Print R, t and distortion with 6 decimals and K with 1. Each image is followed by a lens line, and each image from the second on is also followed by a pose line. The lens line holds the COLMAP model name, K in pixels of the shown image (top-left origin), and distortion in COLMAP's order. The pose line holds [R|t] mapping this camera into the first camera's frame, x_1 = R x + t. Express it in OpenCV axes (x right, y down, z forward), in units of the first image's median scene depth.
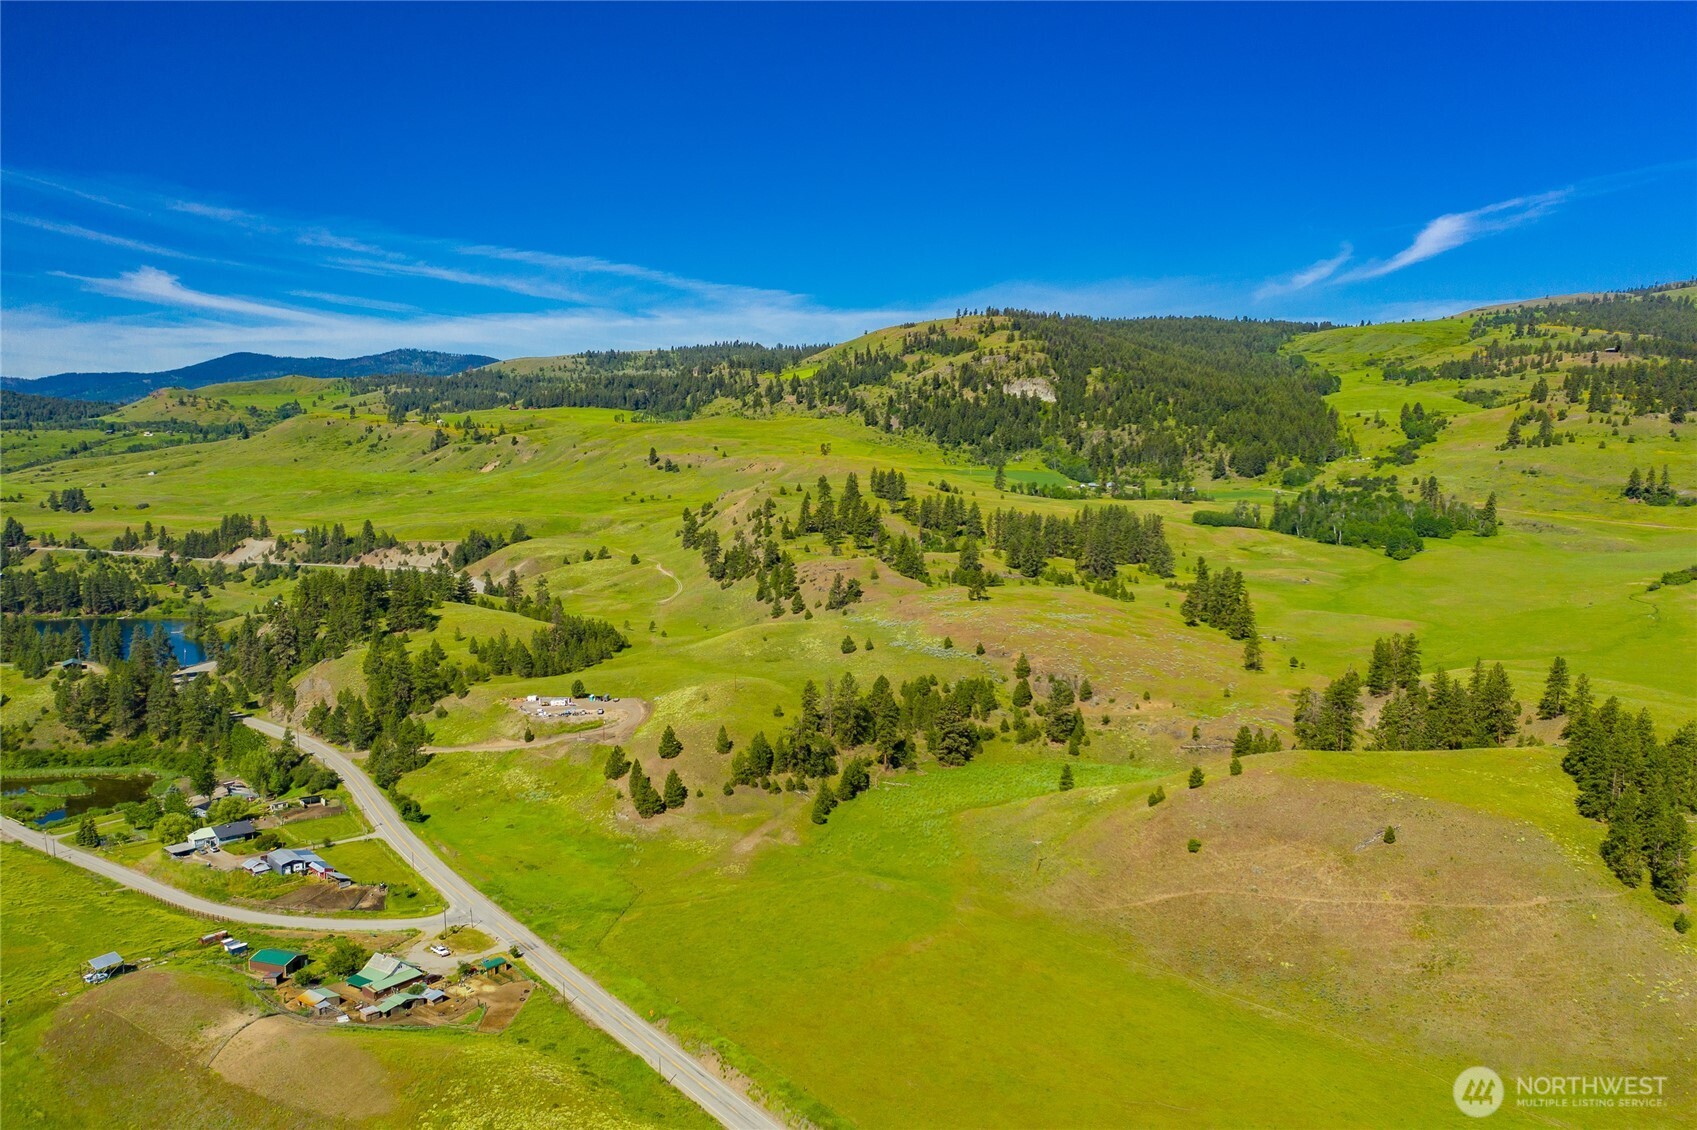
lens RADIAL K [[1333.8, 0, 848.5], [0, 1333.8, 565.0], [0, 0, 1]] dist [-0.018403, 0.000664]
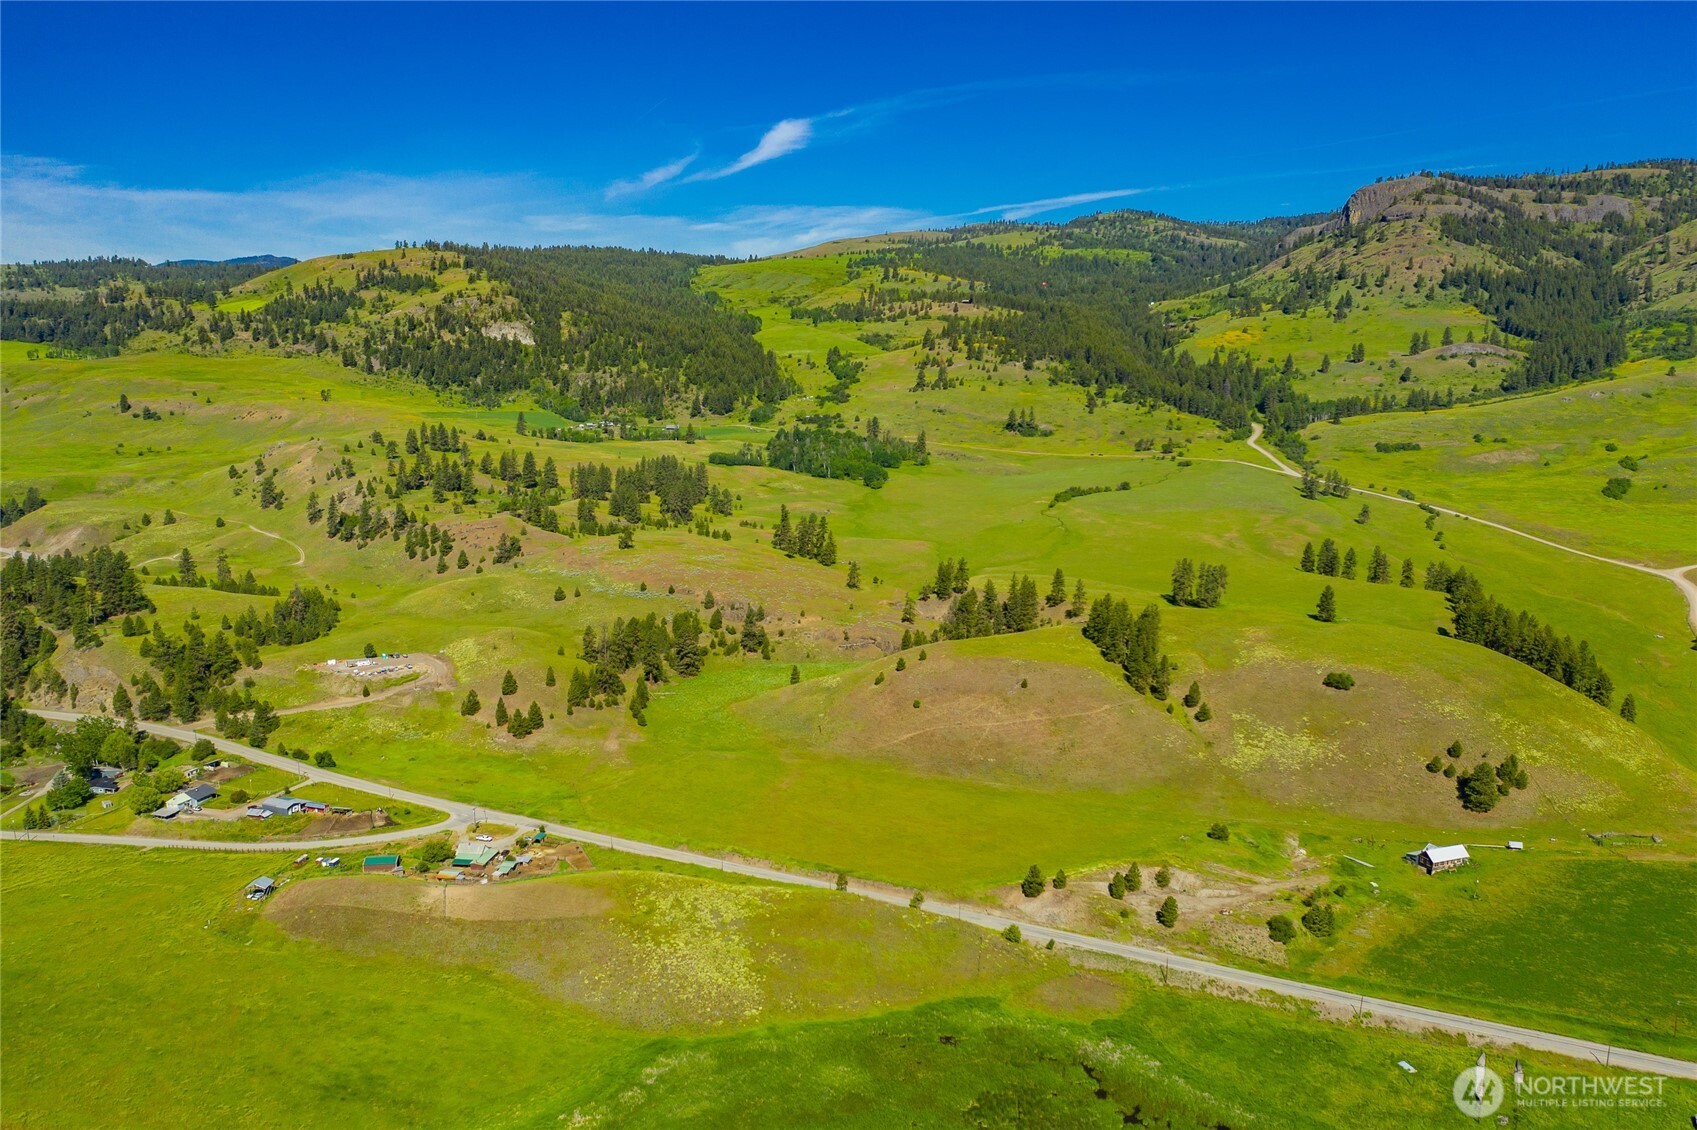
lens RADIAL K [[1333.8, 0, 848.5], [0, 1333.8, 565.0], [0, 0, 1]] dist [-0.018403, 0.000664]
pose [[0.887731, -0.077373, 0.453815, -0.147485], [0.043001, 0.995402, 0.085595, -0.029040], [-0.458351, -0.056471, 0.886976, -0.115397]]
